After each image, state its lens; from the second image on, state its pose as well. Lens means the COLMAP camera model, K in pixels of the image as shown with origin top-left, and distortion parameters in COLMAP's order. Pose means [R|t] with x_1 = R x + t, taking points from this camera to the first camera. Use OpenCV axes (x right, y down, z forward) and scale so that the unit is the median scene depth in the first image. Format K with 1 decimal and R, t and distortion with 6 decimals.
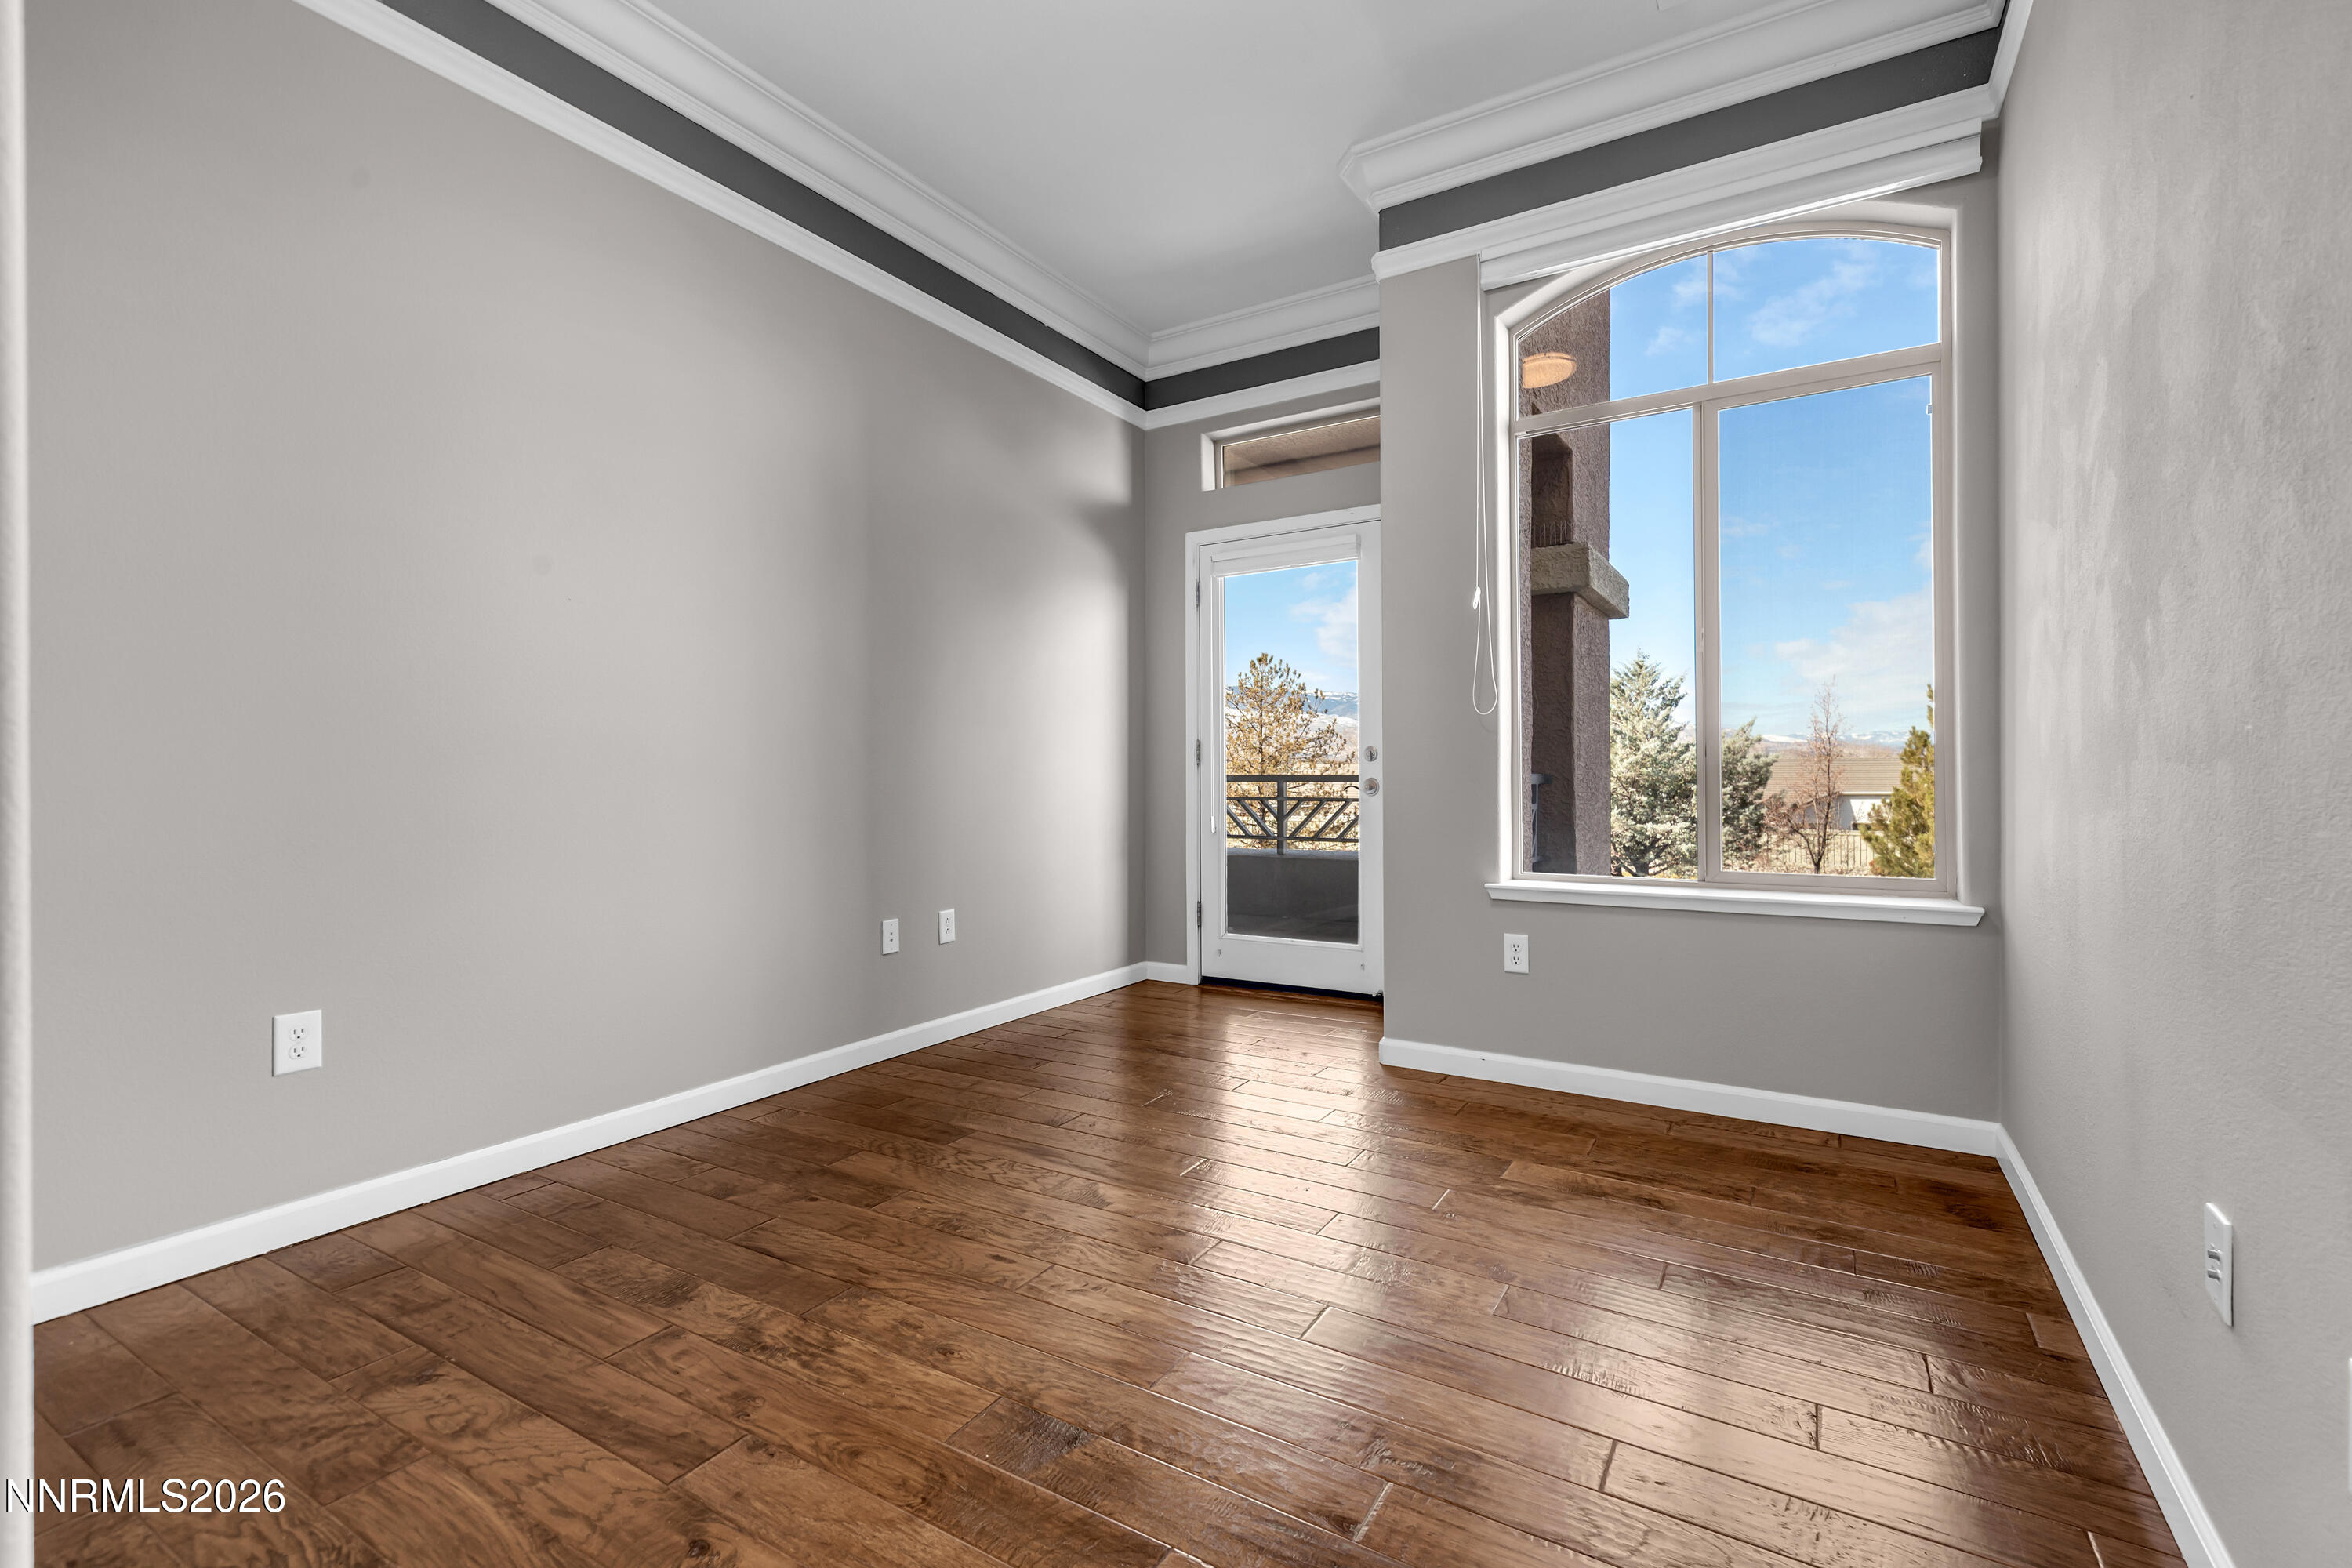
lens RADIAL K [[1045.0, 0, 1181.6], [0, 1045.0, 776.3], [0, 0, 1]] dist [-0.001018, -0.000066]
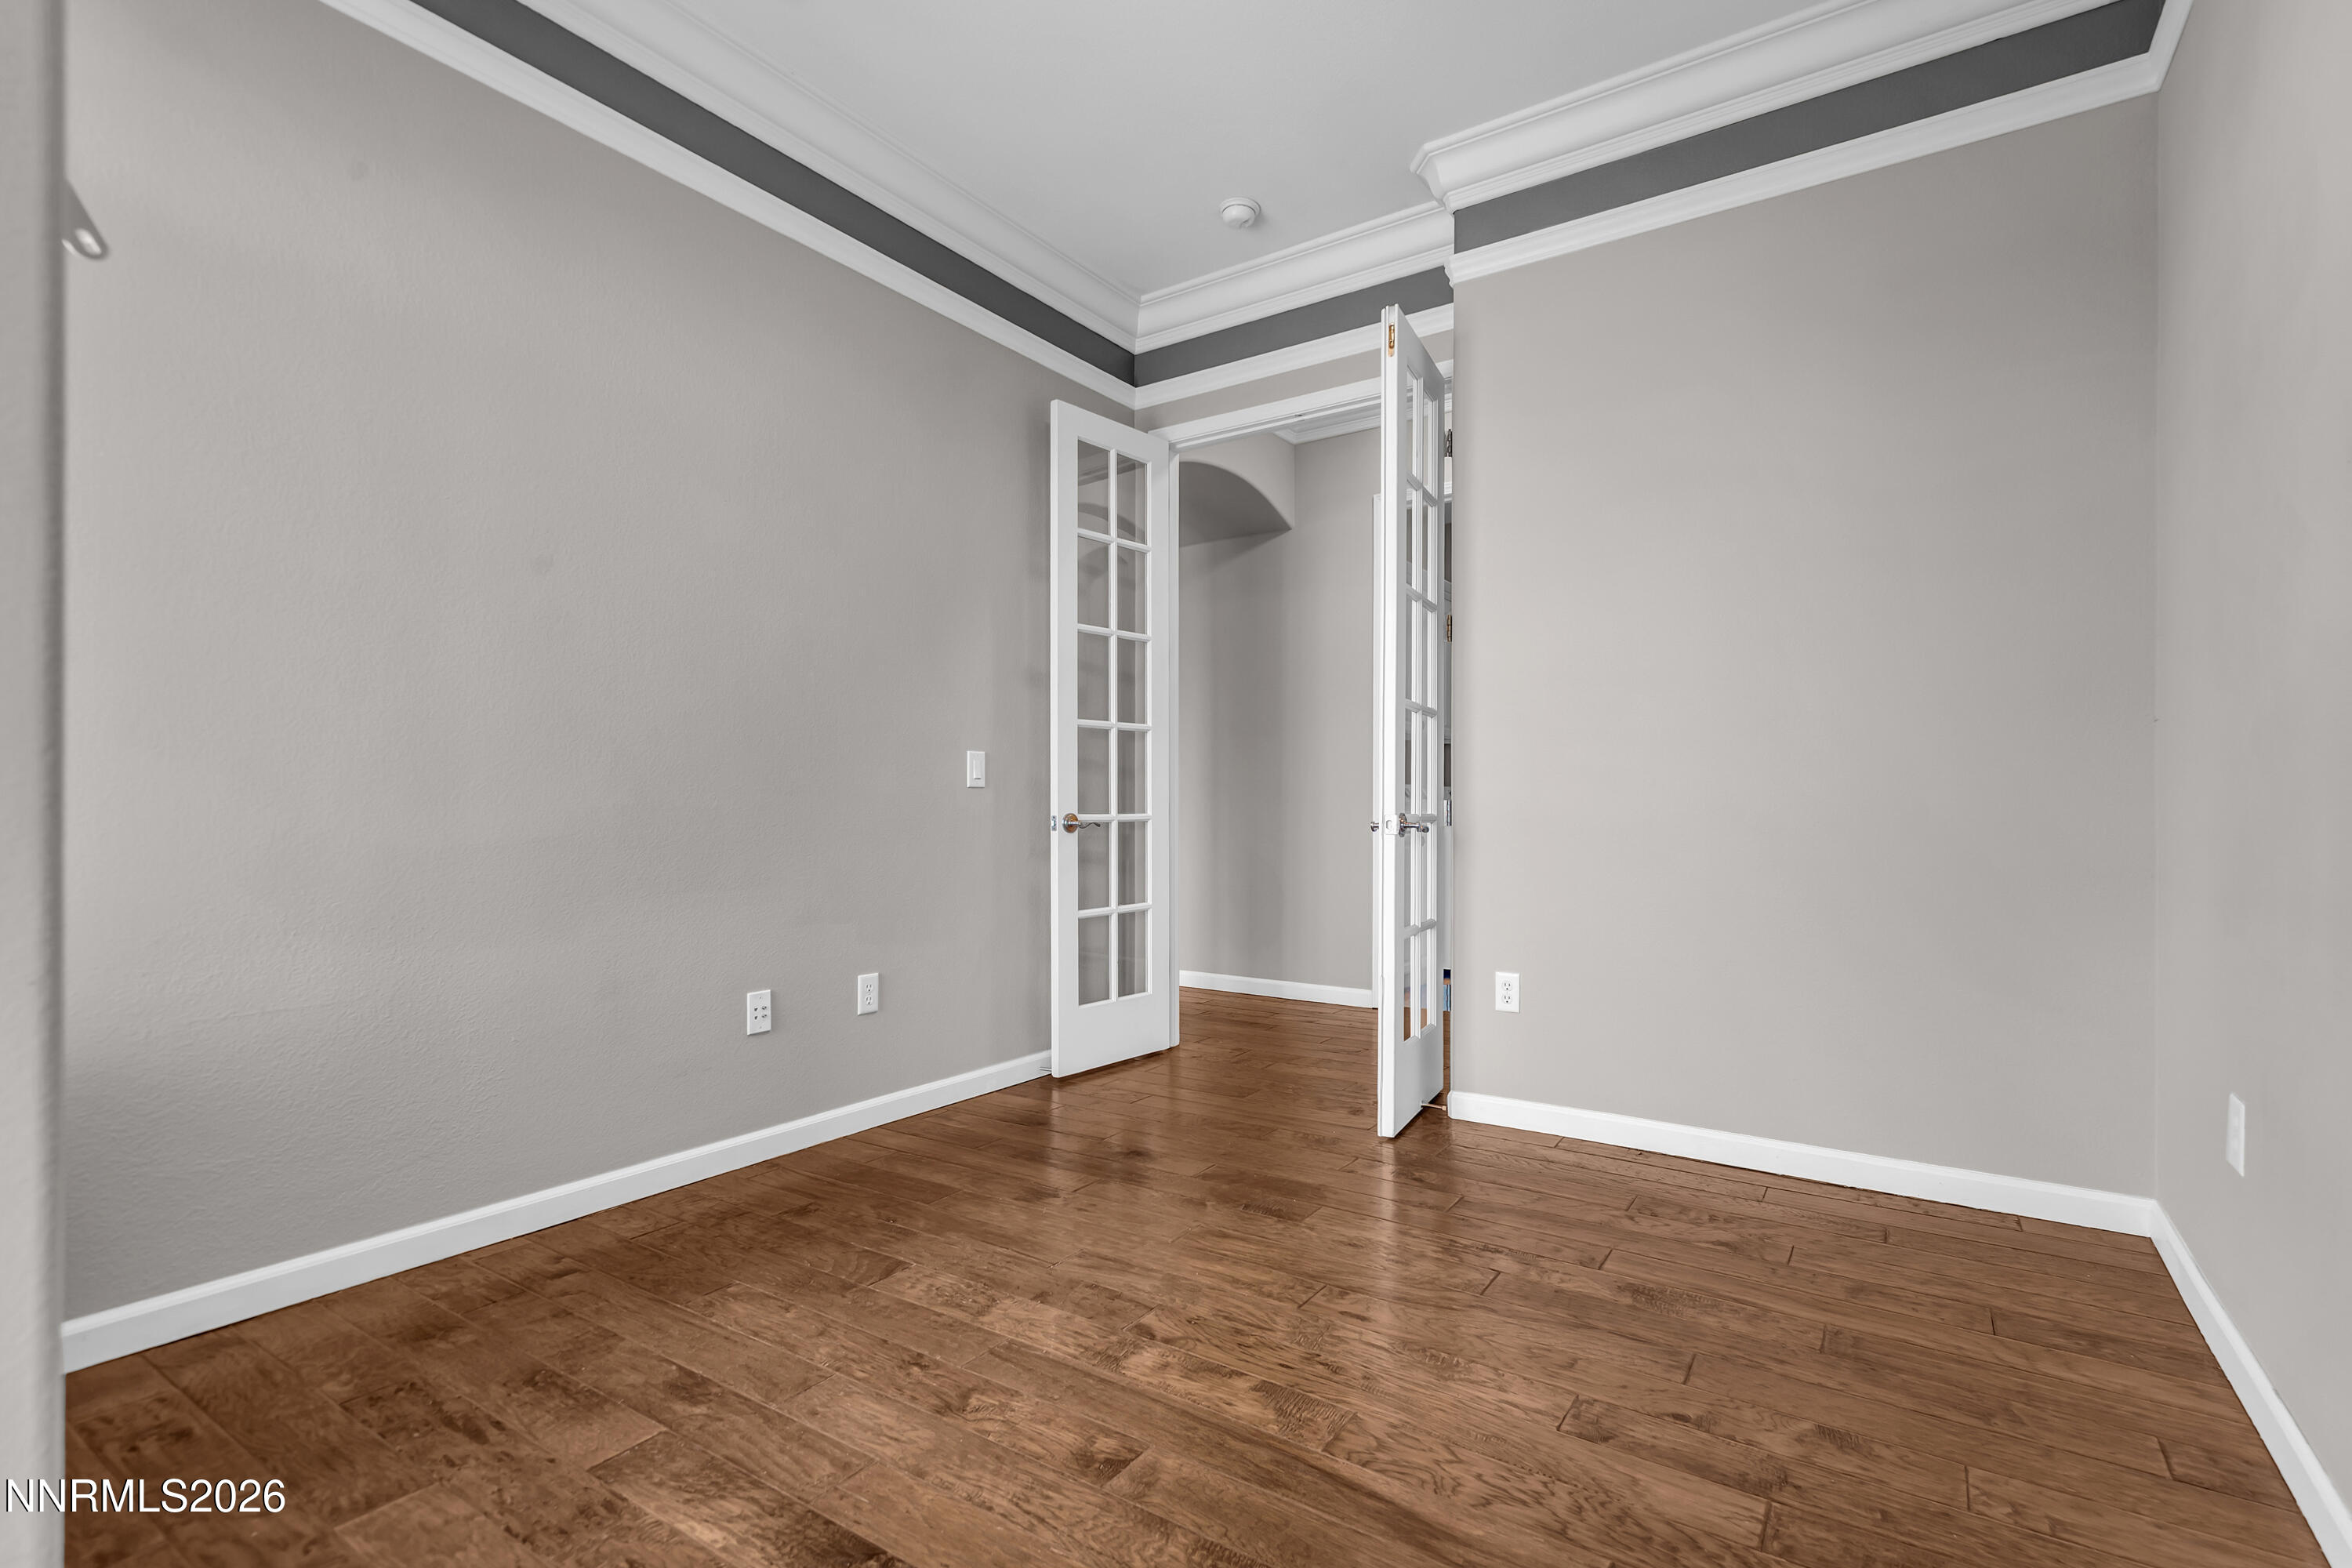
lens RADIAL K [[1045.0, 0, 1180.3], [0, 1045.0, 796.6], [0, 0, 1]] dist [-0.001018, -0.000066]
pose [[-0.998660, 0.002671, 0.051681, -0.054682], [0.002302, 0.999971, -0.007198, -0.008481], [-0.051699, -0.007070, -0.998638, 1.754824]]
